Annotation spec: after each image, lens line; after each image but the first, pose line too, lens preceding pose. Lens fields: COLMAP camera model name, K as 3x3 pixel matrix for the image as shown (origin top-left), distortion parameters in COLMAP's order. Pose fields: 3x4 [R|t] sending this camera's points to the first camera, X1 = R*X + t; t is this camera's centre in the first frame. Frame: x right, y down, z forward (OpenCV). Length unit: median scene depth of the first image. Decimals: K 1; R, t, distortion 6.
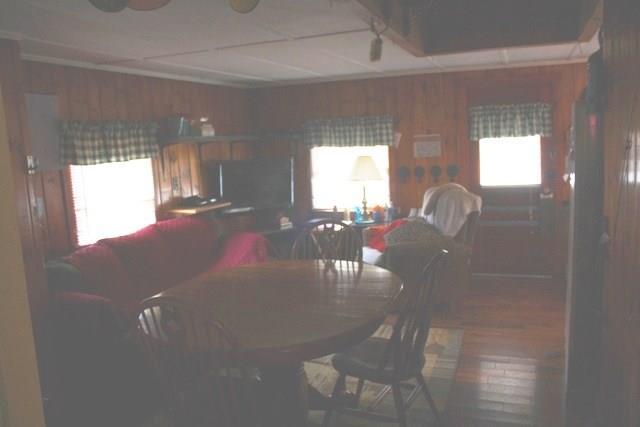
lens RADIAL K [[530.2, 0, 320.0], [0, 530.2, 213.5], [0, 0, 1]] dist [-0.137592, -0.003336]
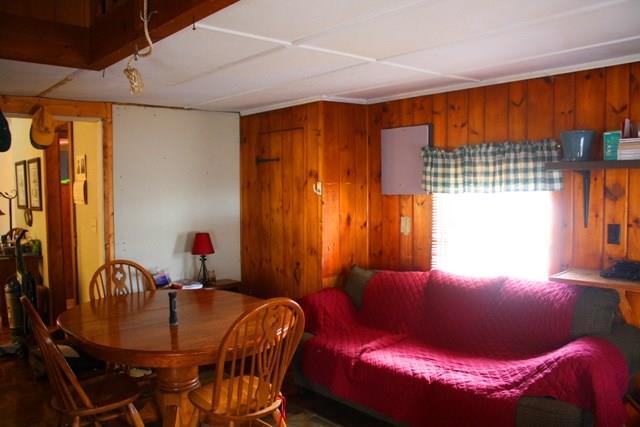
lens RADIAL K [[552.0, 0, 320.0], [0, 552.0, 213.5], [0, 0, 1]] dist [-0.147153, -0.001946]
pose [[-0.477473, 0.096910, -0.873286, 0.490974], [-0.080566, 0.984883, 0.153344, -0.170130], [0.874945, 0.143575, -0.462447, 1.118218]]
